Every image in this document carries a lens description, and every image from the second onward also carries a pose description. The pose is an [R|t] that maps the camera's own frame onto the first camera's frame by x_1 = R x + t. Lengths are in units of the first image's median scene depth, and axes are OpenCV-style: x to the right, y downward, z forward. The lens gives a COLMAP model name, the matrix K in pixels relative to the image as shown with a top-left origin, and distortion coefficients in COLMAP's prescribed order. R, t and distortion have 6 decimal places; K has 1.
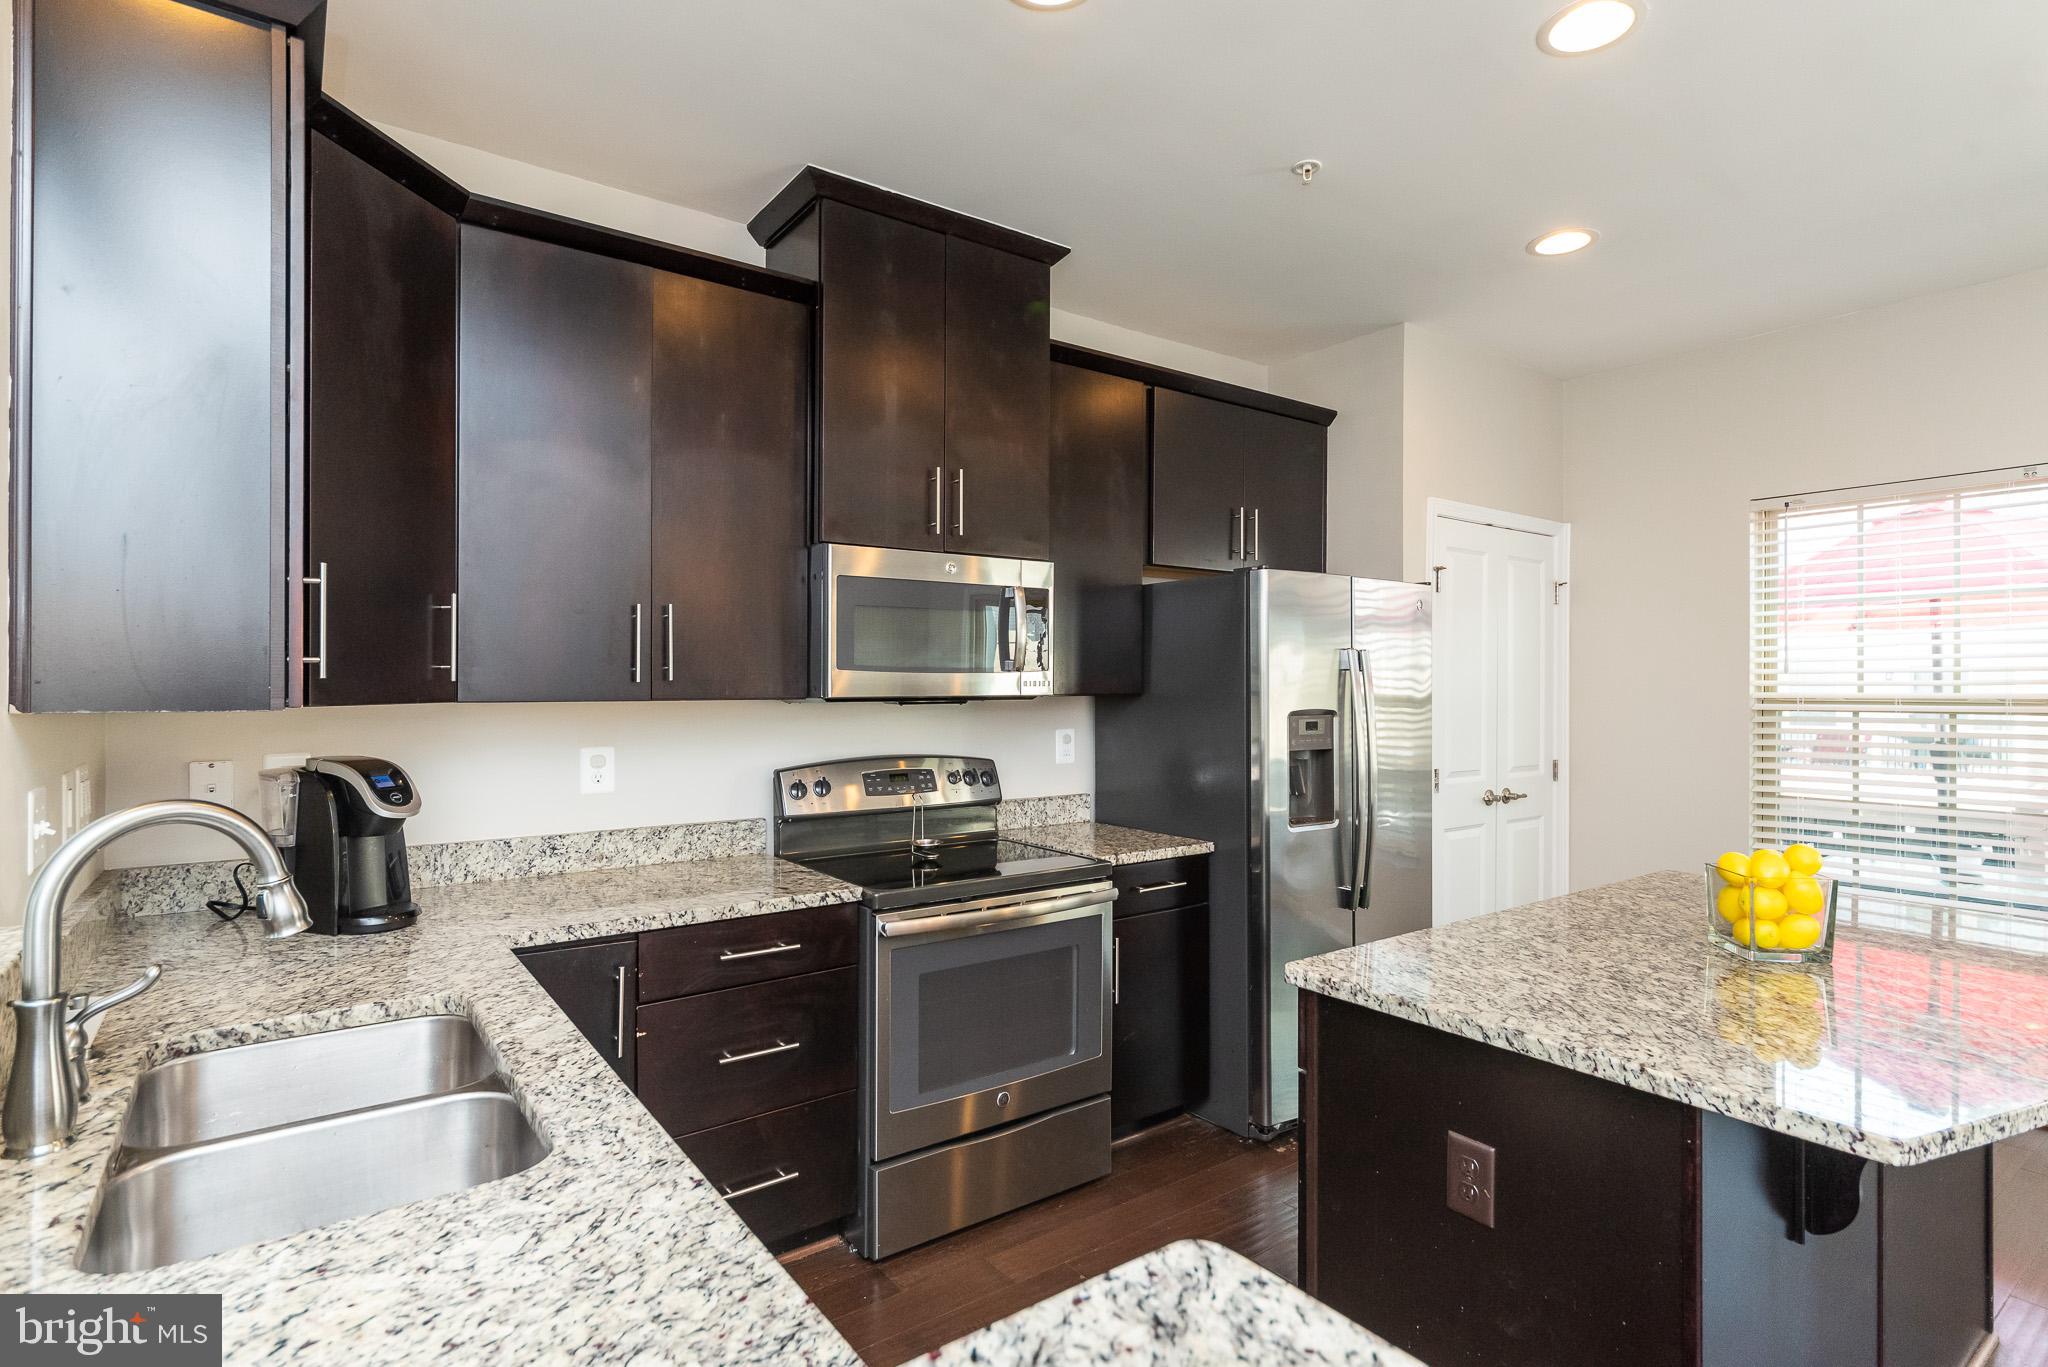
lens RADIAL K [[1009.2, 0, 1040.0], [0, 1009.2, 681.7], [0, 0, 1]] dist [-0.000092, 0.001502]
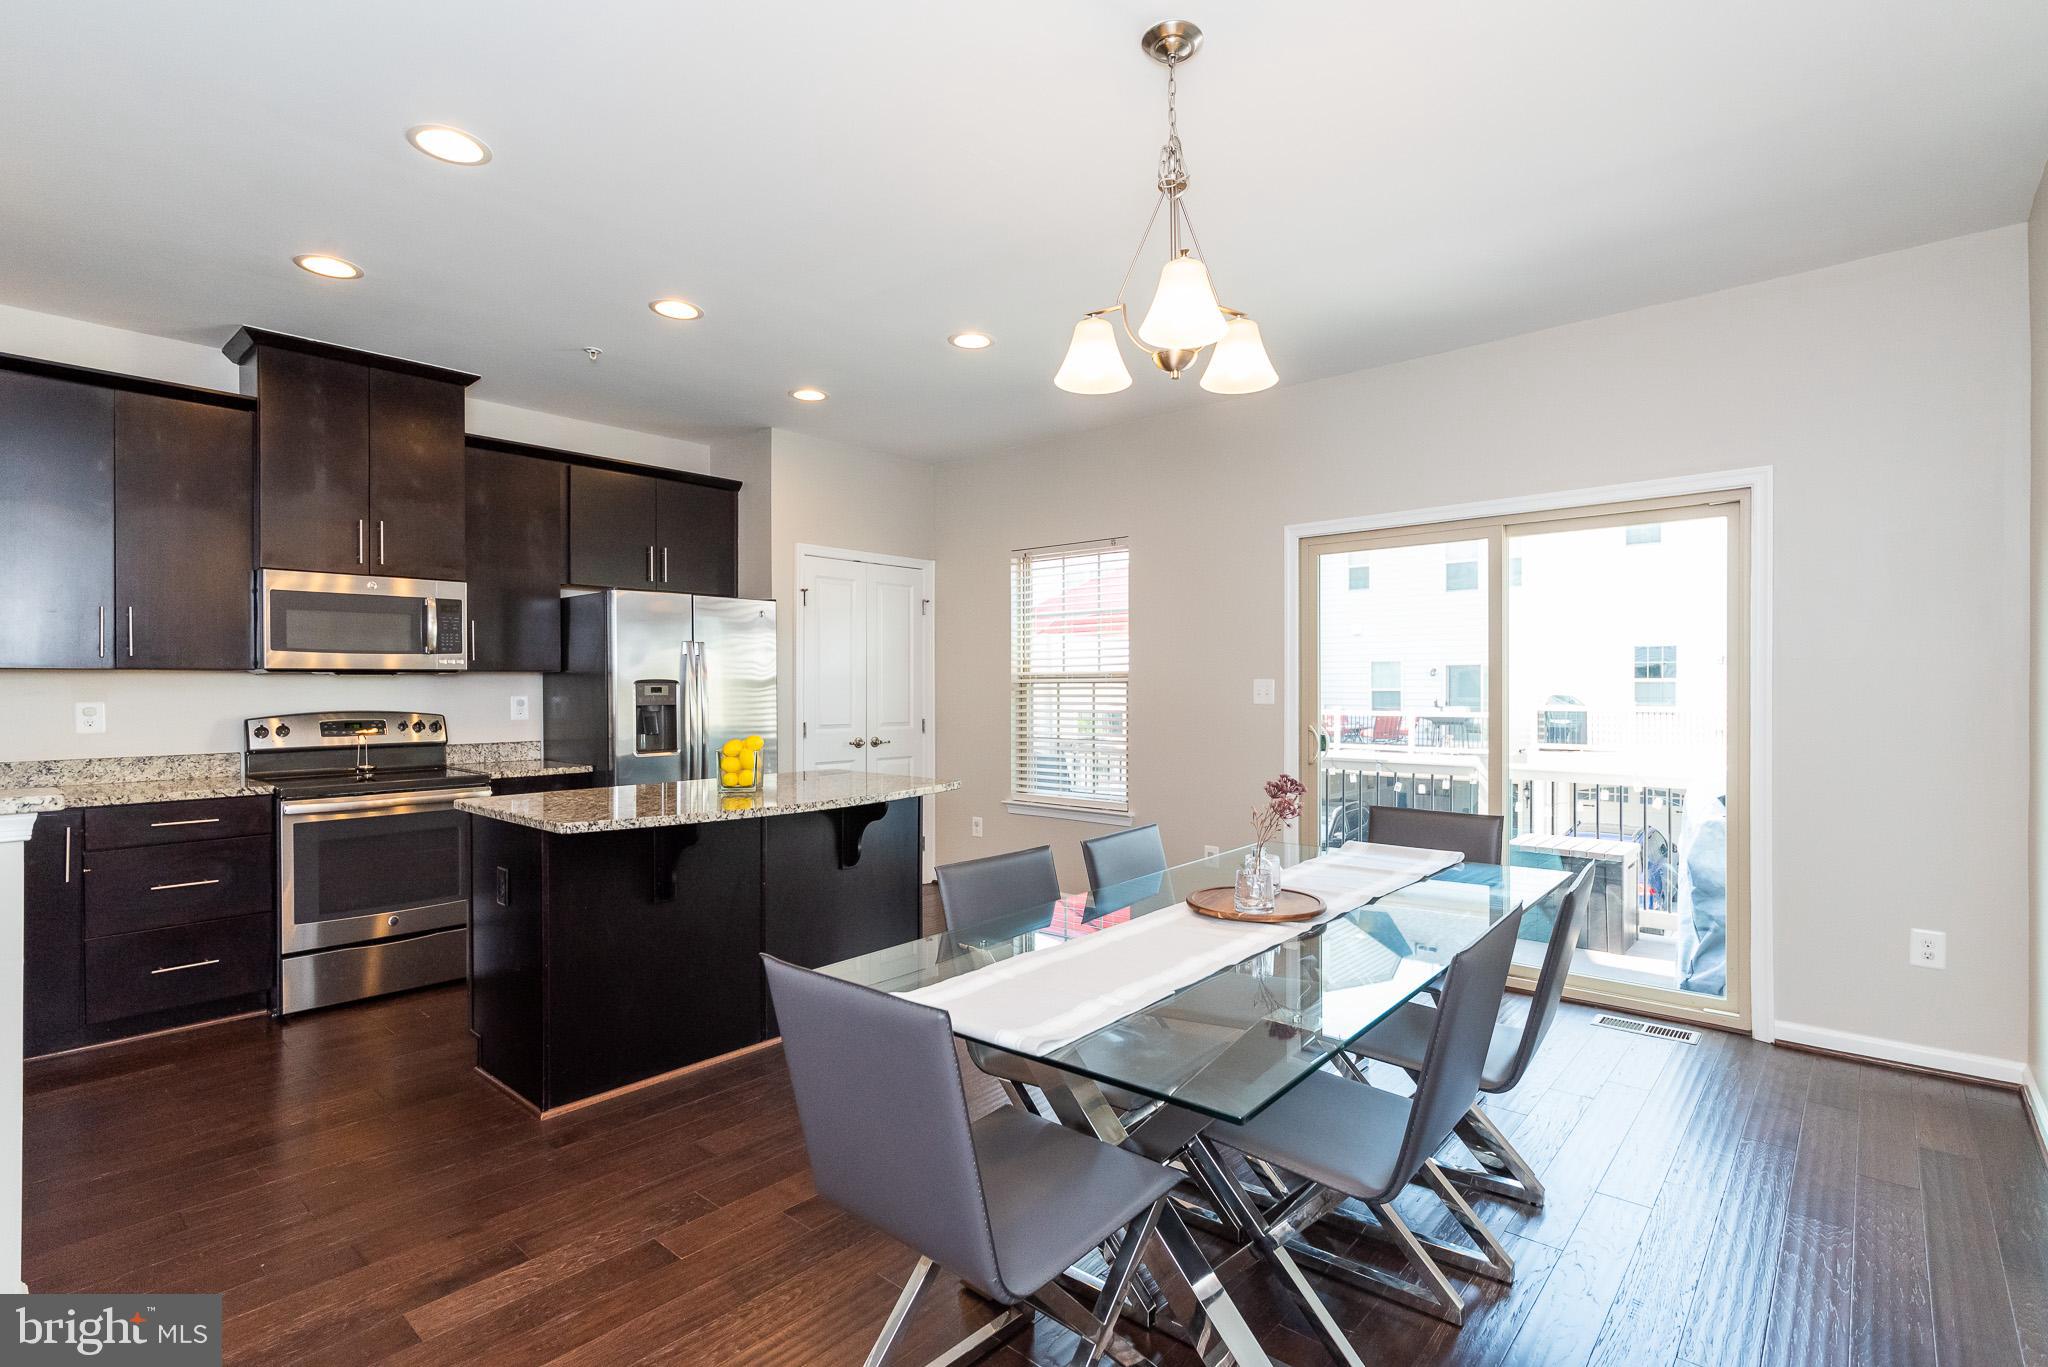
lens RADIAL K [[989.6, 0, 1069.3], [0, 989.6, 687.0], [0, 0, 1]] dist [0.003965, 0.000269]
pose [[0.975894, -0.002574, 0.218230, 0.604650], [0.001337, 0.999982, 0.005816, 0.033468], [-0.218241, -0.005384, 0.975880, -0.689355]]
